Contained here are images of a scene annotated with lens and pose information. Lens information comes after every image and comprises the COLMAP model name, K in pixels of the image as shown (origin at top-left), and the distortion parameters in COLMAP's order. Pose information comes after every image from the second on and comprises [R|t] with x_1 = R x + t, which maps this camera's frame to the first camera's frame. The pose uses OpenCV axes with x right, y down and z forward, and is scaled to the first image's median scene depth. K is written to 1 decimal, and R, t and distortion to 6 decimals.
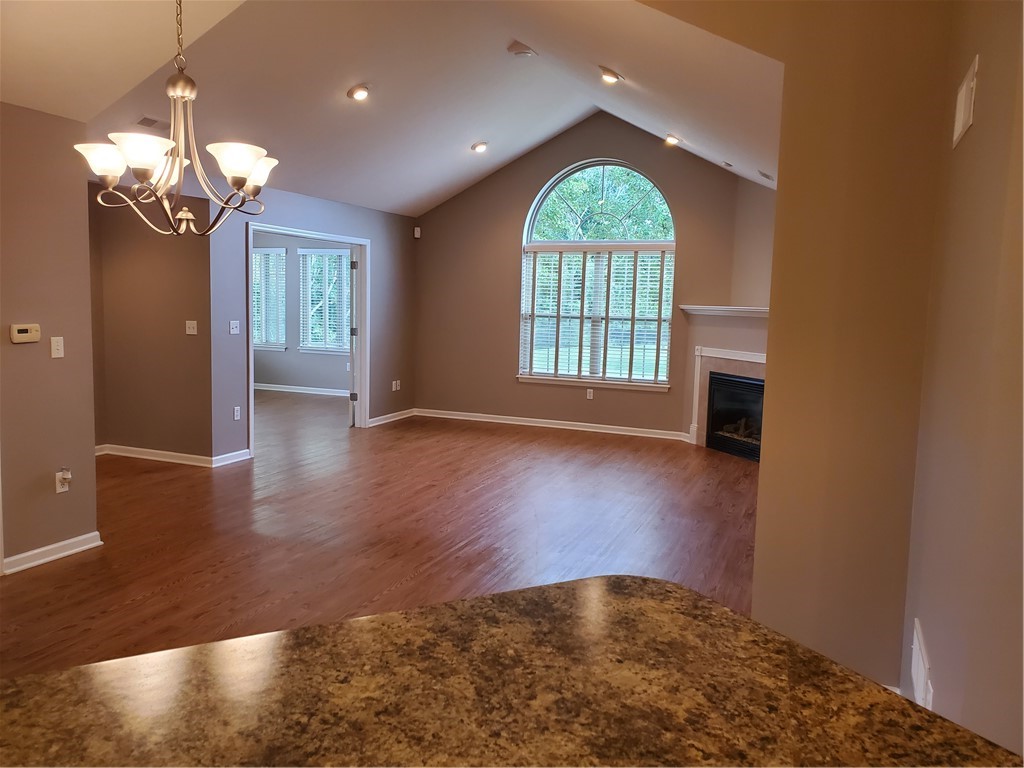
lens RADIAL K [[793.4, 0, 513.6], [0, 793.4, 379.1], [0, 0, 1]] dist [0.060630, -0.064583]
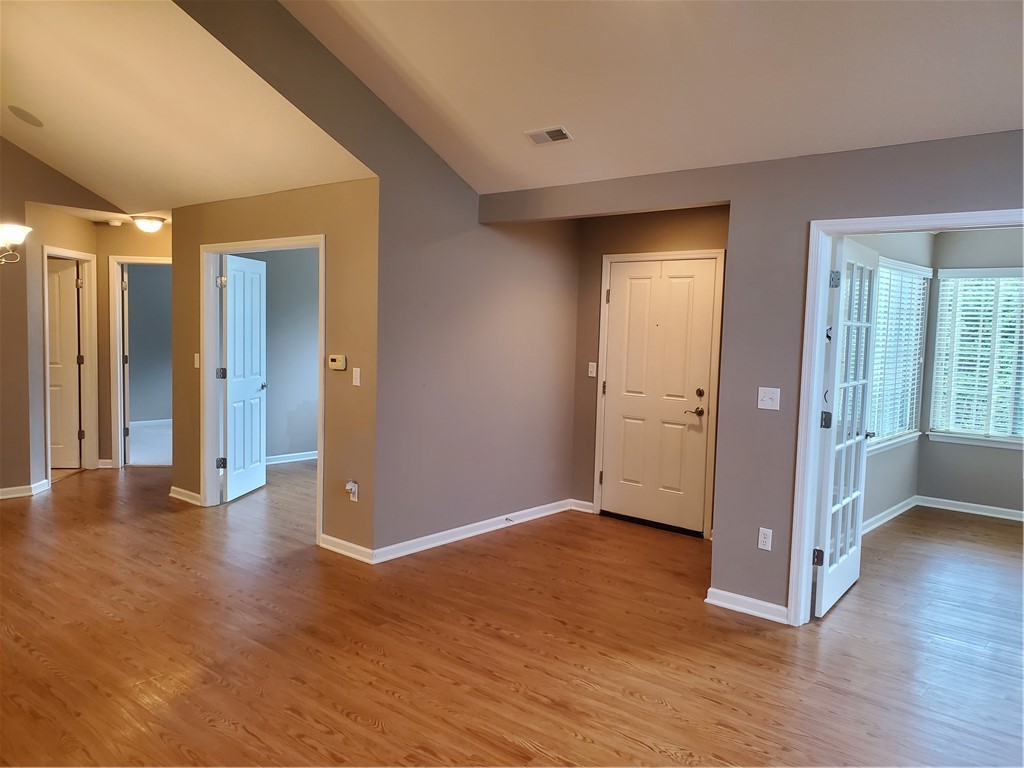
lens RADIAL K [[793.4, 0, 520.6], [0, 793.4, 380.6], [0, 0, 1]] dist [0.060630, -0.064583]
pose [[-0.322305, 0.028519, -0.946206, 0.228730], [-0.138435, 0.987380, 0.076915, -0.078591], [0.936459, 0.155778, -0.314290, 0.795989]]
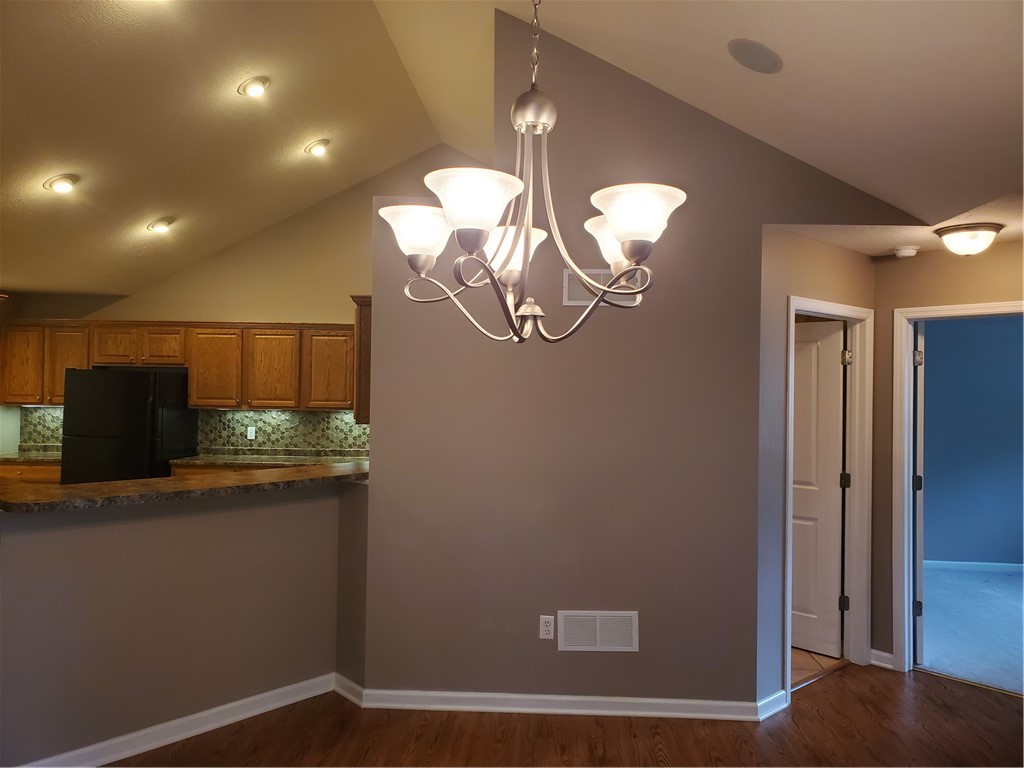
lens RADIAL K [[793.4, 0, 517.2], [0, 793.4, 381.0], [0, 0, 1]] dist [0.060630, -0.064583]
pose [[-0.944477, -0.044999, -0.325481, -0.062211], [-0.077163, 0.993251, 0.086590, -0.062916], [0.319388, 0.106898, -0.941575, 0.494244]]
